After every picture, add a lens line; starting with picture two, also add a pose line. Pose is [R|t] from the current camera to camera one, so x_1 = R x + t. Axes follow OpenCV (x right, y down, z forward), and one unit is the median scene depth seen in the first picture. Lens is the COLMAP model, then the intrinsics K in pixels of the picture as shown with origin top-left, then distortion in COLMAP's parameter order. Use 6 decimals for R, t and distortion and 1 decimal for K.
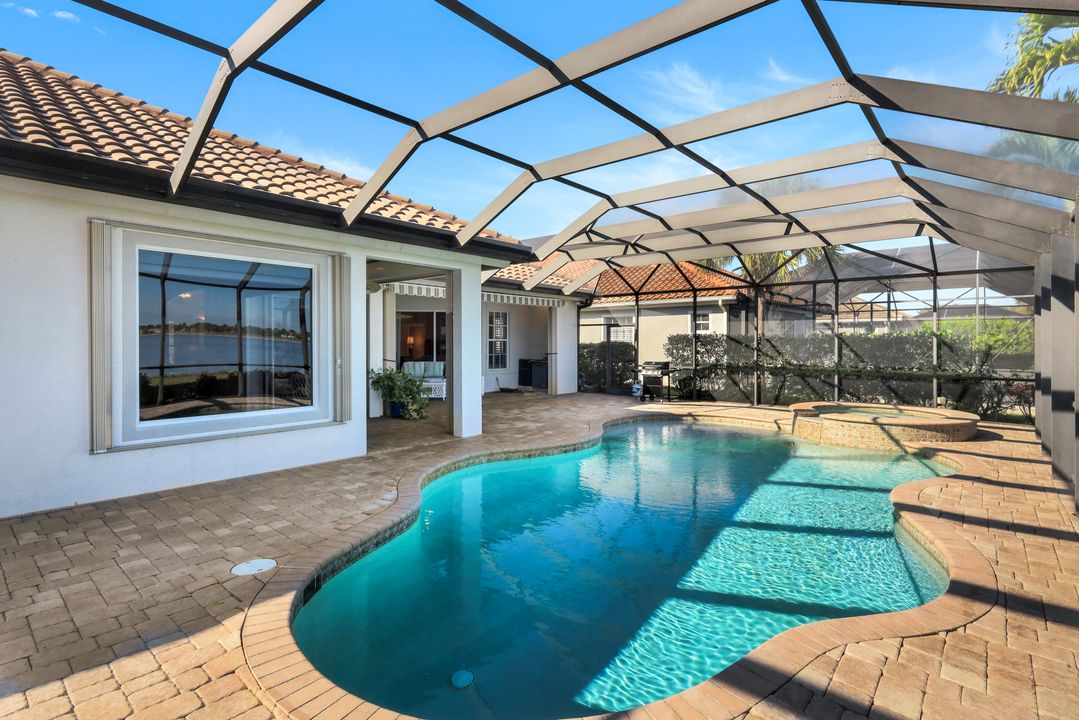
lens RADIAL K [[519.8, 0, 537.0], [0, 519.8, 348.6], [0, 0, 1]] dist [0.000535, -0.000352]
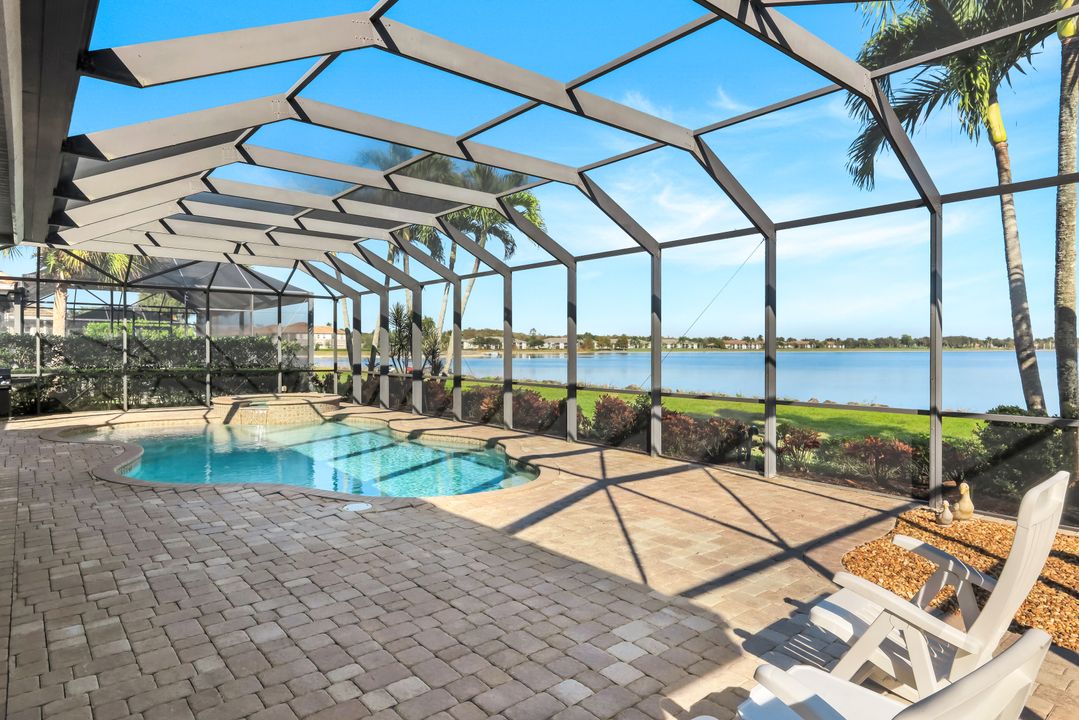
lens RADIAL K [[614.4, 0, 545.0], [0, 614.4, 356.7], [0, 0, 1]] dist [-0.004965, -0.000425]
pose [[0.145613, -0.013975, 0.989243, -0.550787], [0.005632, 0.999896, 0.013297, -0.000350], [-0.989326, 0.003635, 0.145677, 0.070847]]
